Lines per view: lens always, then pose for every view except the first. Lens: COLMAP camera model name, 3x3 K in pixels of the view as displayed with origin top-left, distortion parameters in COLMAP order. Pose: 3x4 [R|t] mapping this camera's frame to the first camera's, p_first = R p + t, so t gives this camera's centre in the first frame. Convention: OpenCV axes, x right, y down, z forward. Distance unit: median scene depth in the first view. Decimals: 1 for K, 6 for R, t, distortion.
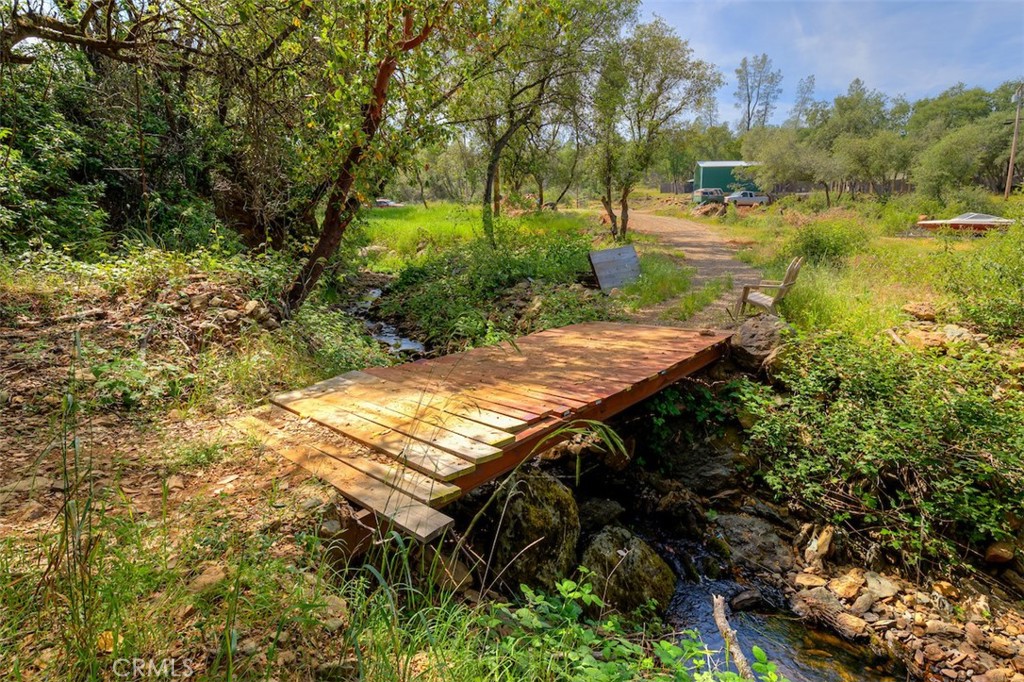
lens RADIAL K [[472.7, 0, 512.1], [0, 472.7, 340.2], [0, 0, 1]] dist [-0.000090, -0.000001]
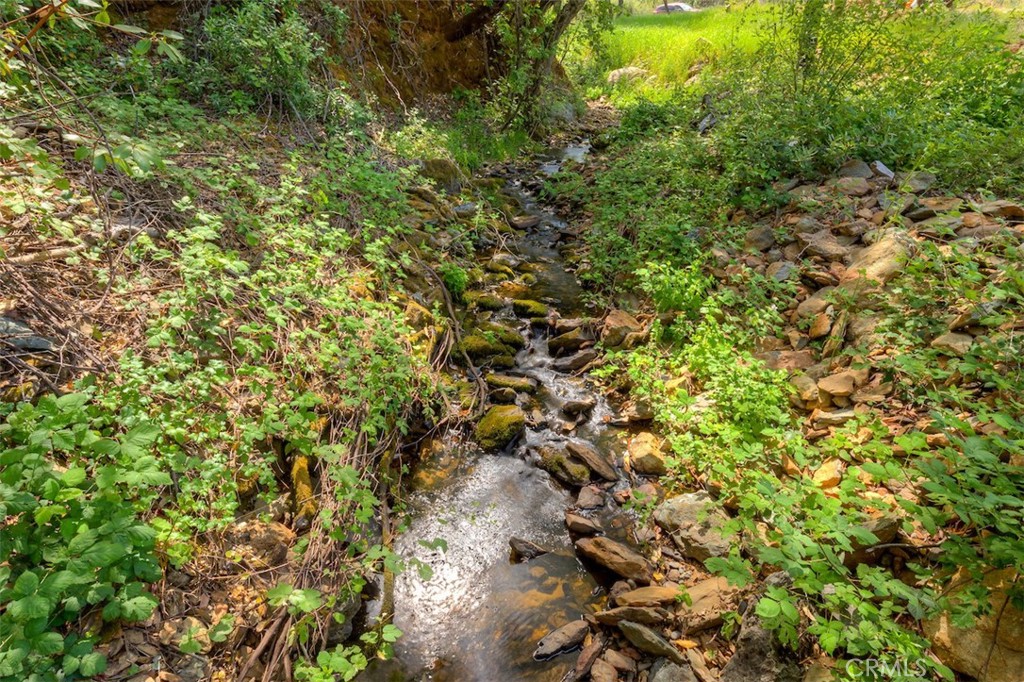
lens RADIAL K [[577.3, 0, 511.3], [0, 577.3, 340.7], [0, 0, 1]] dist [-0.001396, -0.000791]
pose [[0.879282, 0.229326, -0.417460, 0.003822], [-0.122648, 0.955918, 0.266792, -0.074631], [0.460240, -0.183384, 0.868648, 0.405582]]
